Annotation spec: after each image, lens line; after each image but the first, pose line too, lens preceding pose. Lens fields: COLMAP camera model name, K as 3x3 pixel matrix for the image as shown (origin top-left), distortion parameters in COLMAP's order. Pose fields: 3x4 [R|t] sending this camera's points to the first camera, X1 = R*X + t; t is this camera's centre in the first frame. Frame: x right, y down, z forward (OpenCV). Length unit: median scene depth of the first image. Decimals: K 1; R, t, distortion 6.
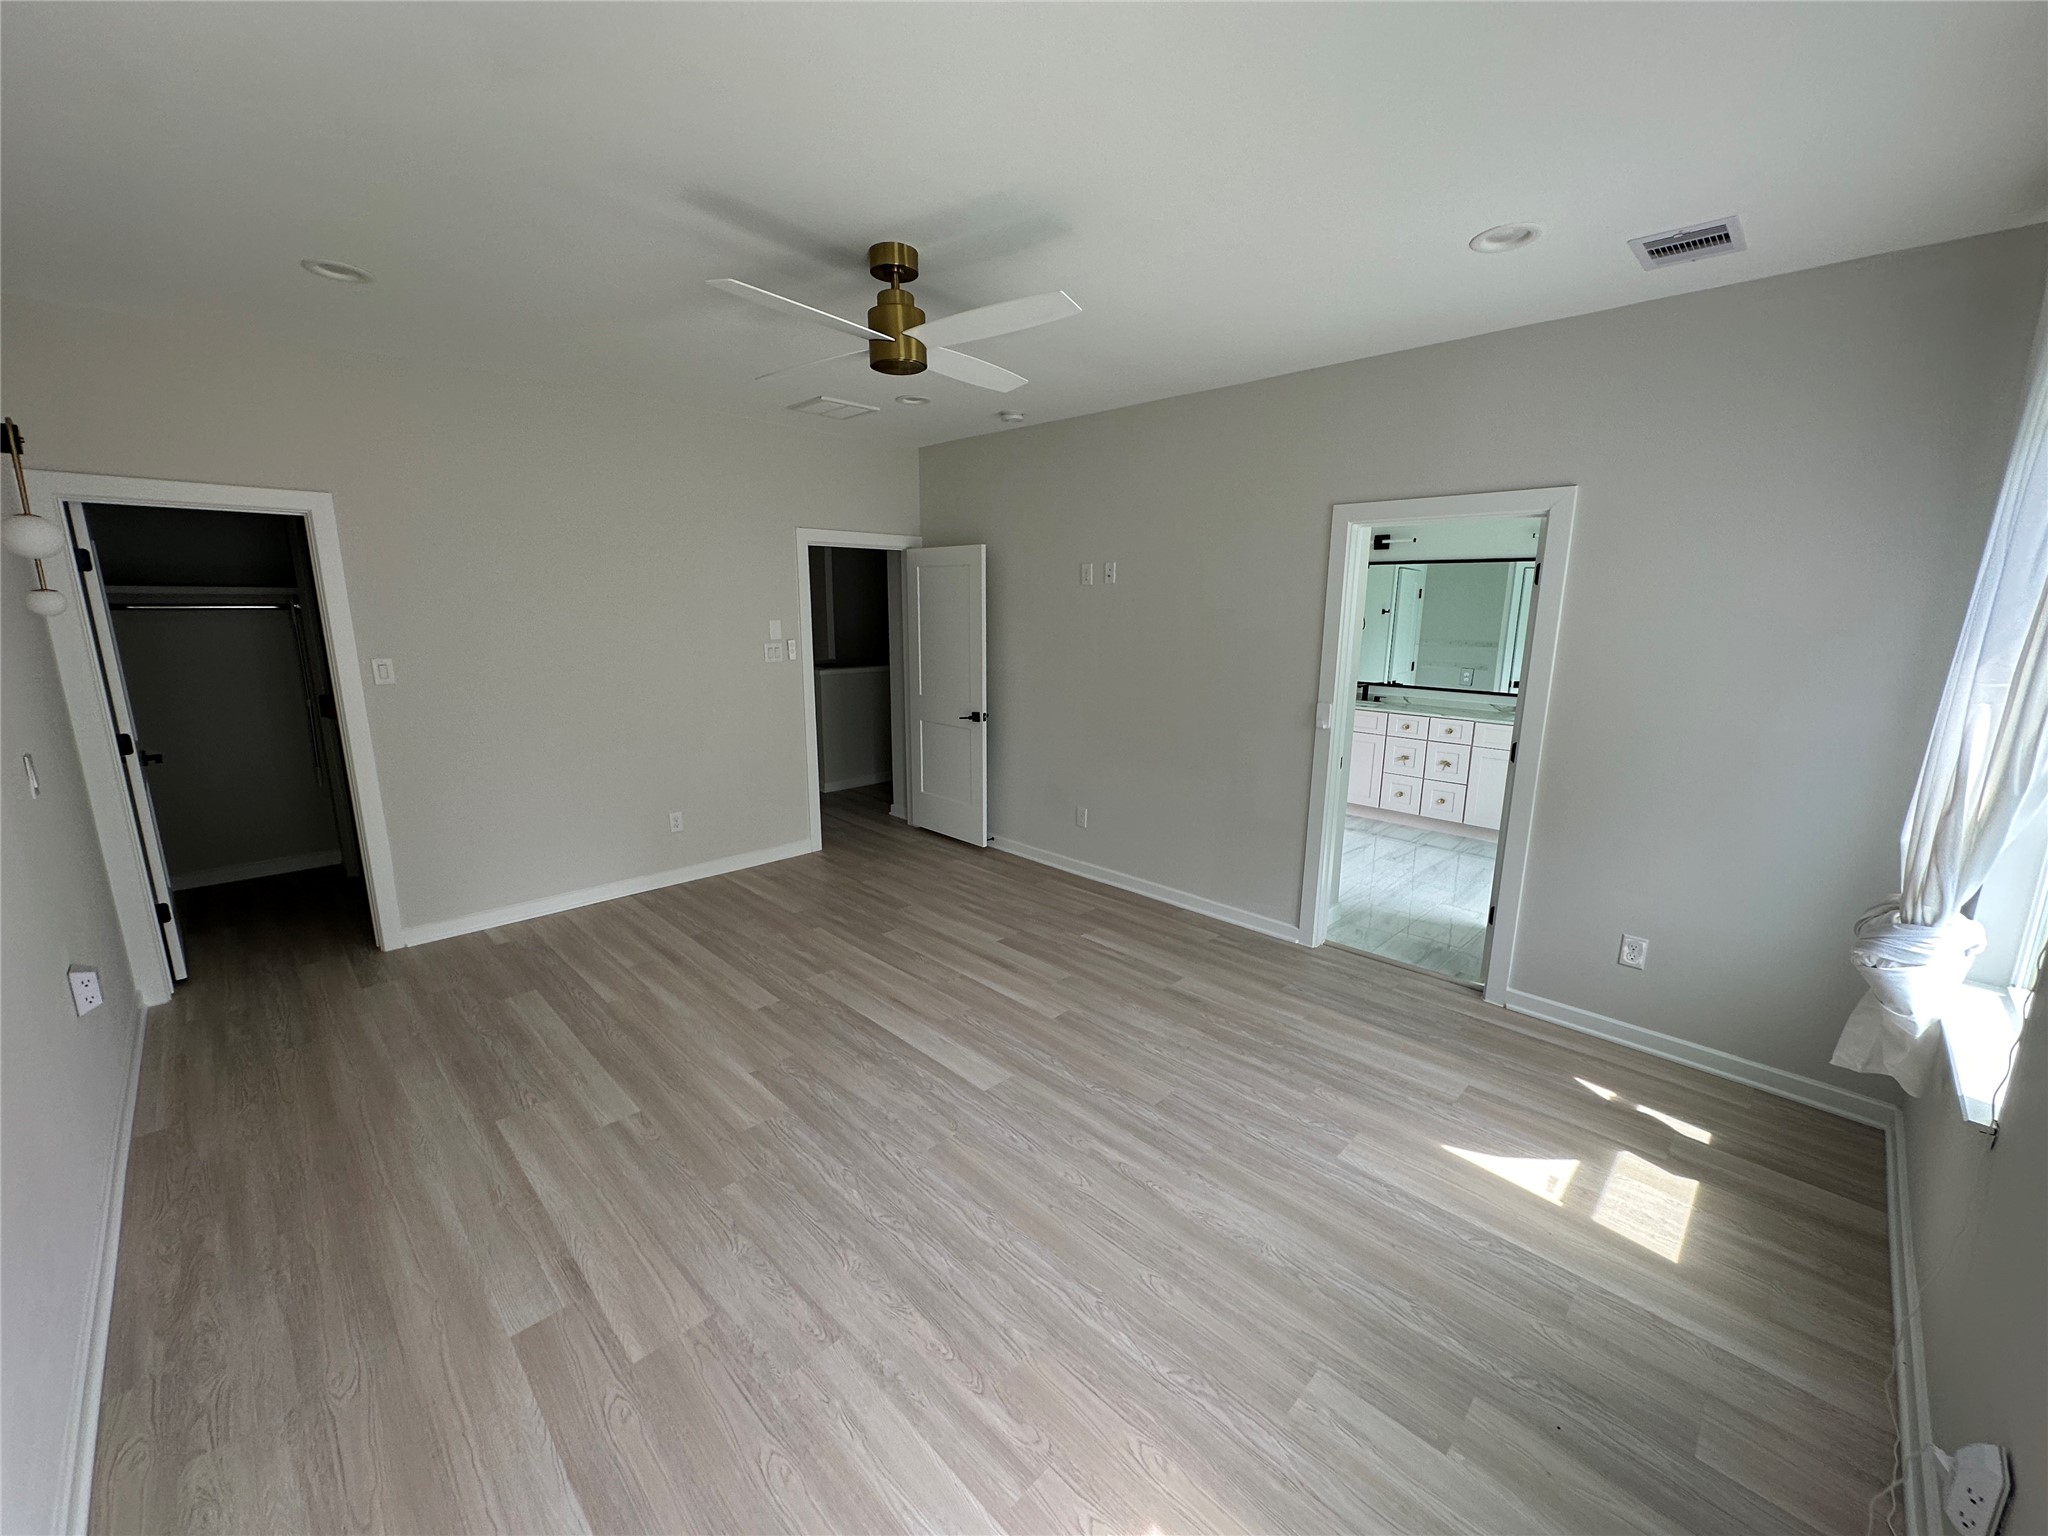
lens RADIAL K [[817.3, 0, 1028.2], [0, 817.3, 769.7], [0, 0, 1]] dist [-0.001251, -0.000296]
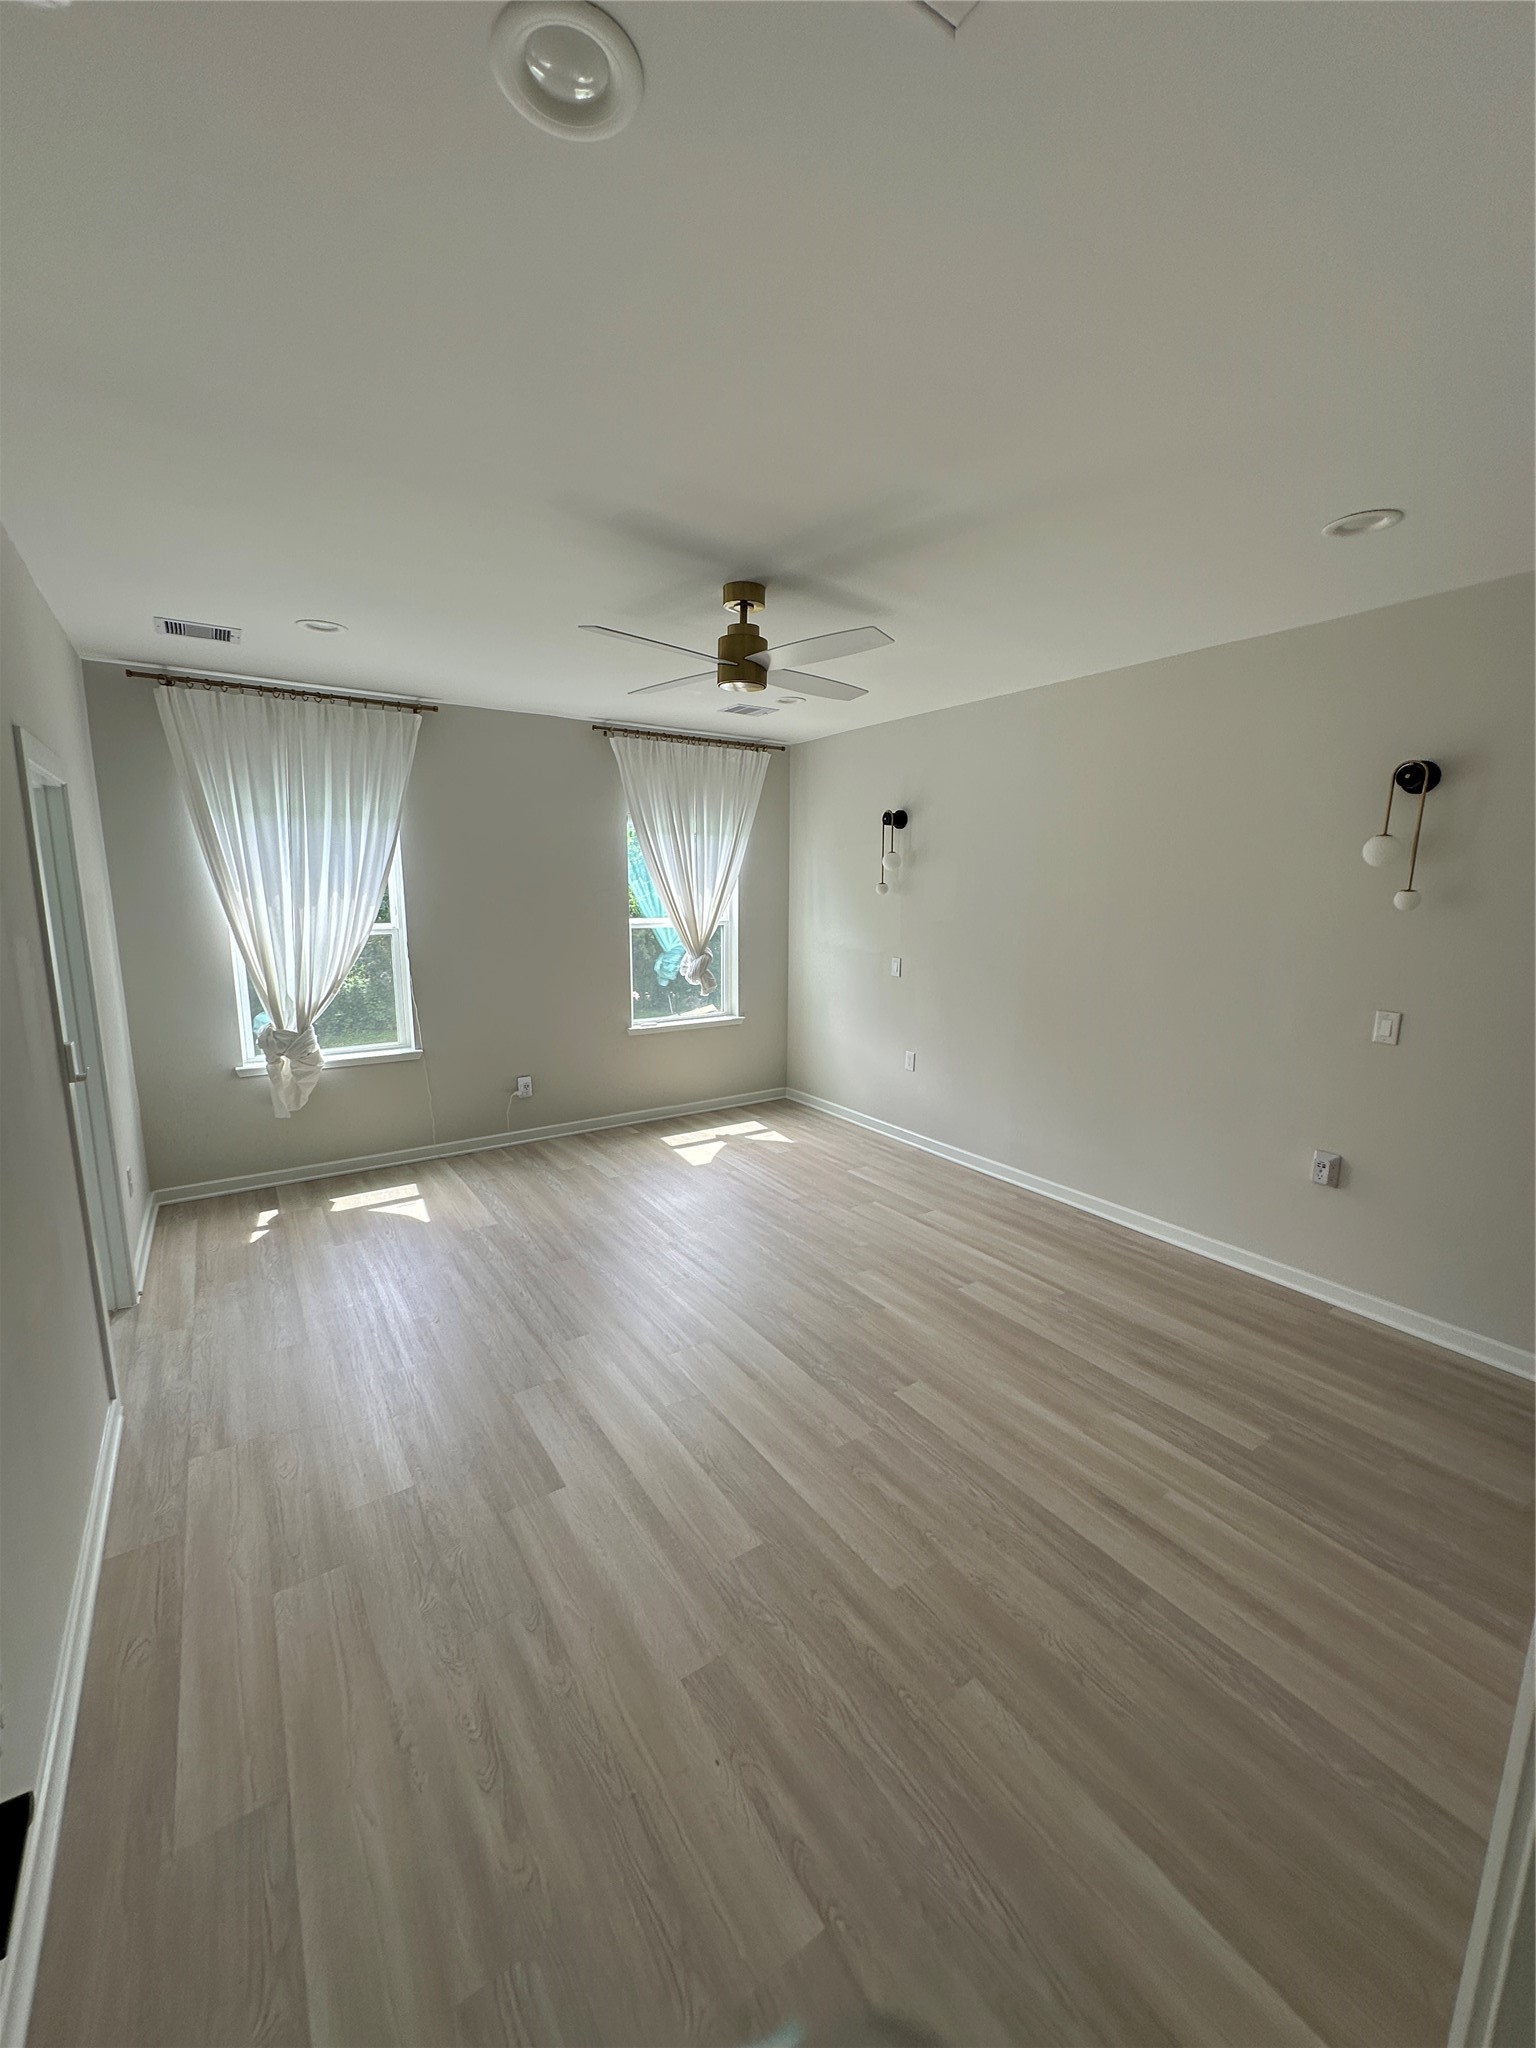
lens RADIAL K [[817.3, 0, 769.8], [0, 817.3, 1026.6], [0, 0, 1]] dist [-0.001251, -0.000296]
pose [[-0.981675, -0.048263, 0.184349, -0.392940], [0.024437, 0.927527, 0.372955, -0.436505], [-0.188988, 0.370626, -0.909351, 2.014520]]
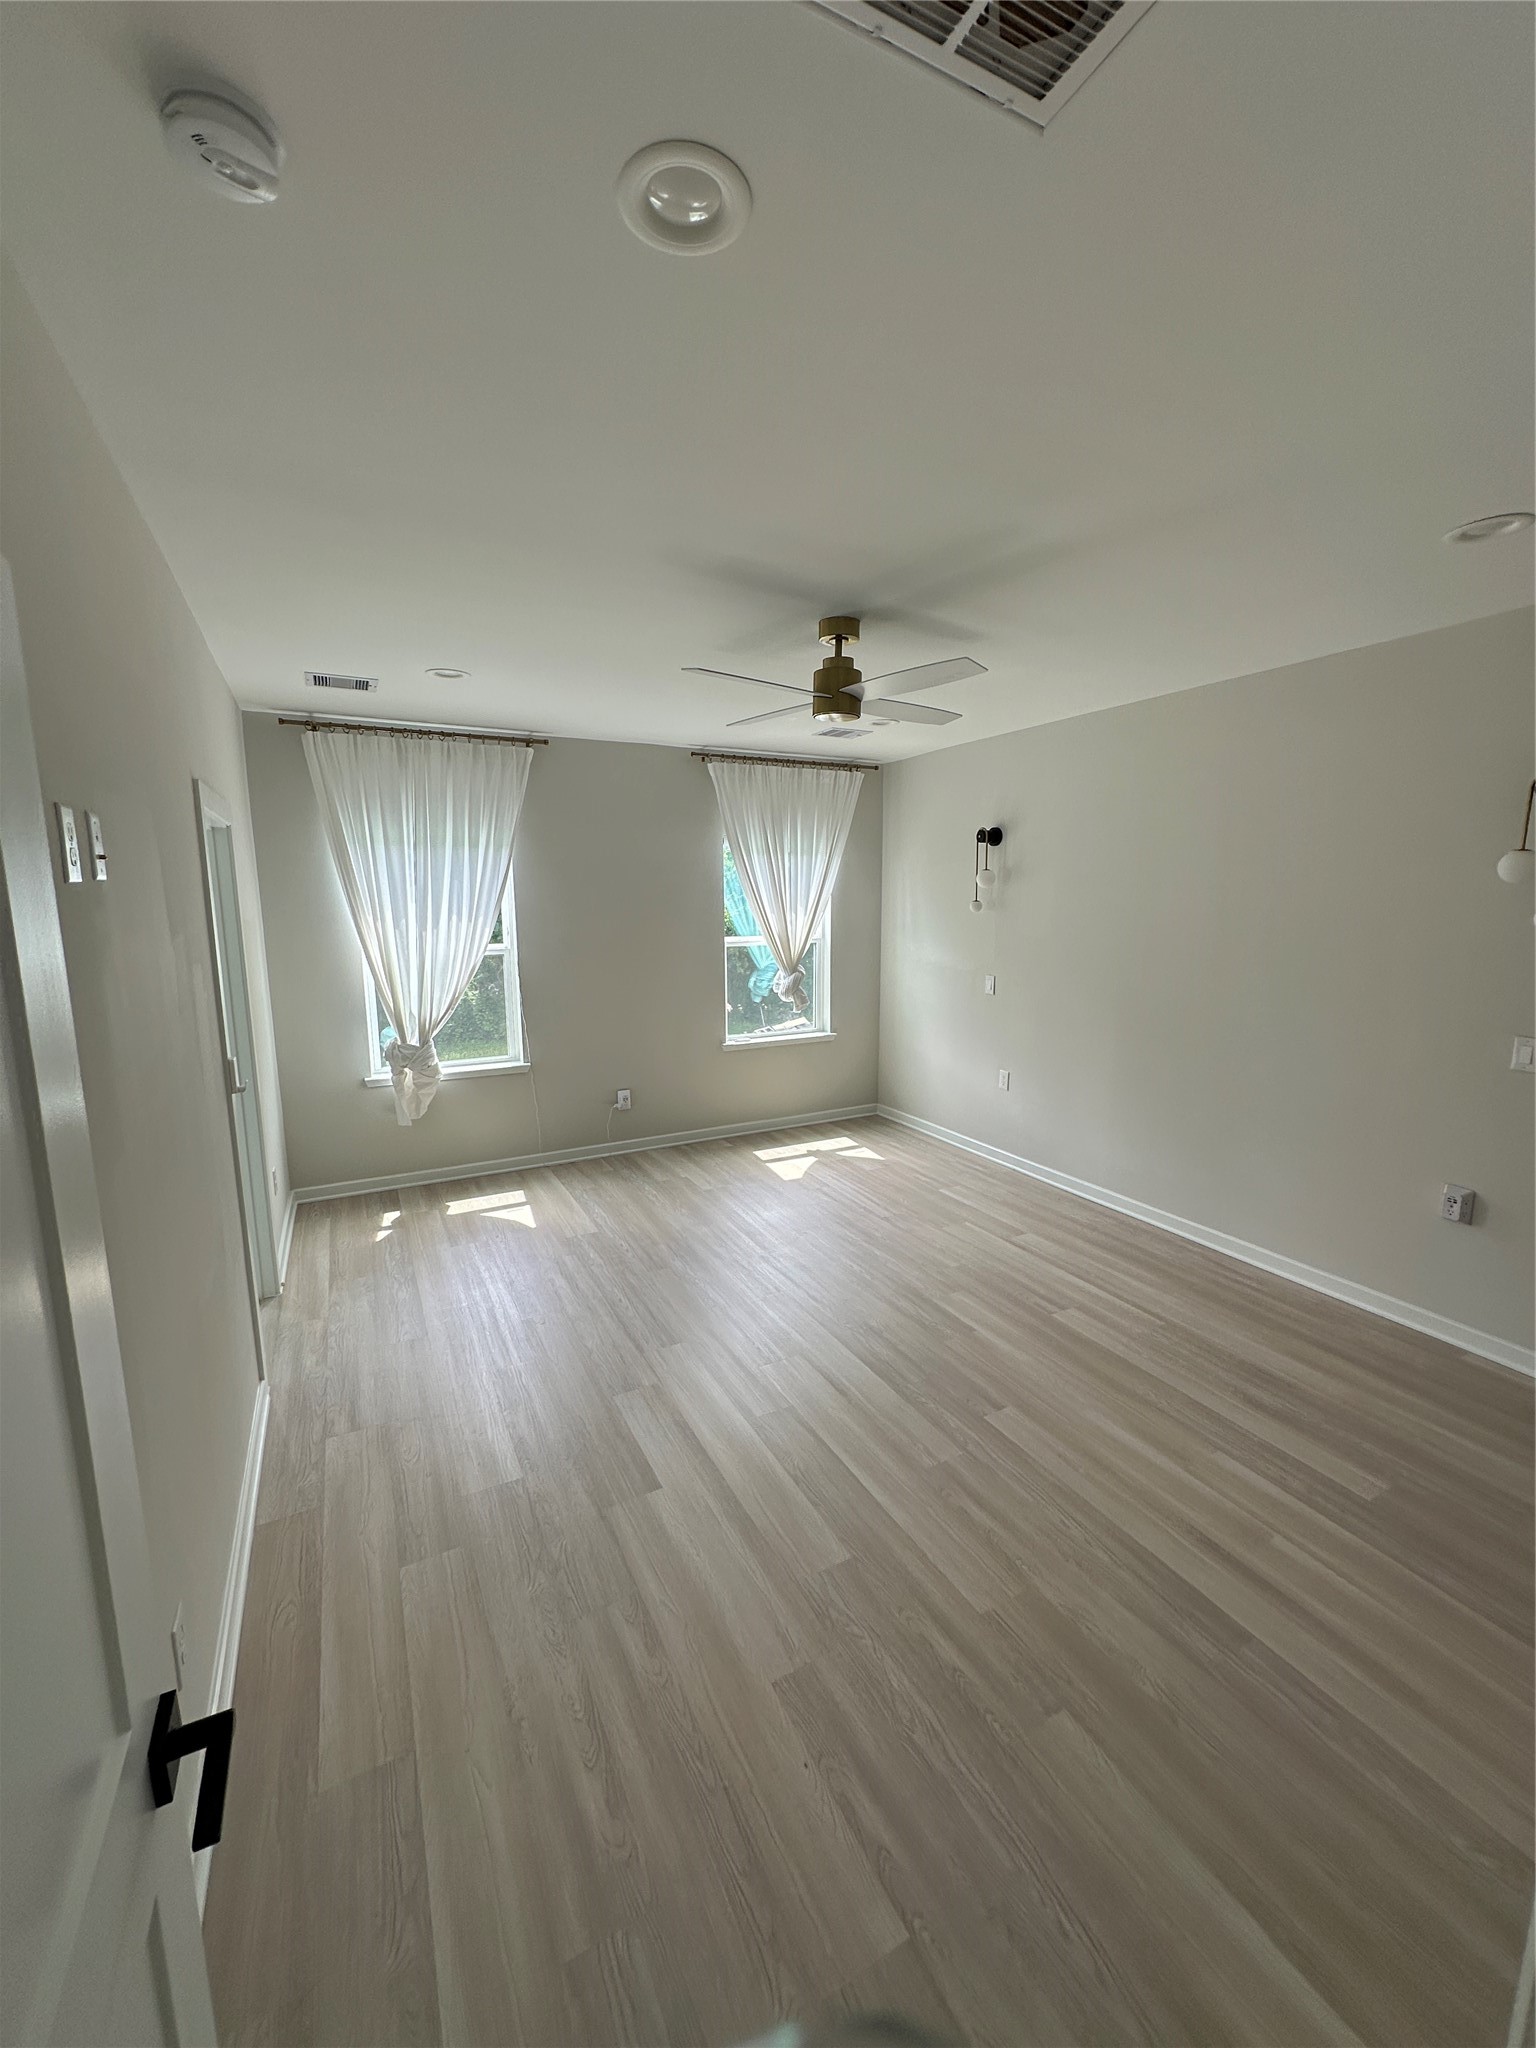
lens RADIAL K [[818.9, 0, 768.7], [0, 818.9, 1026.0], [0, 0, 1]] dist [0.000245, 0.000382]
pose [[-0.954250, -0.051830, 0.294483, -0.398136], [0.058662, 0.933272, 0.354348, -0.459409], [-0.293198, 0.355411, -0.887535, 2.038054]]
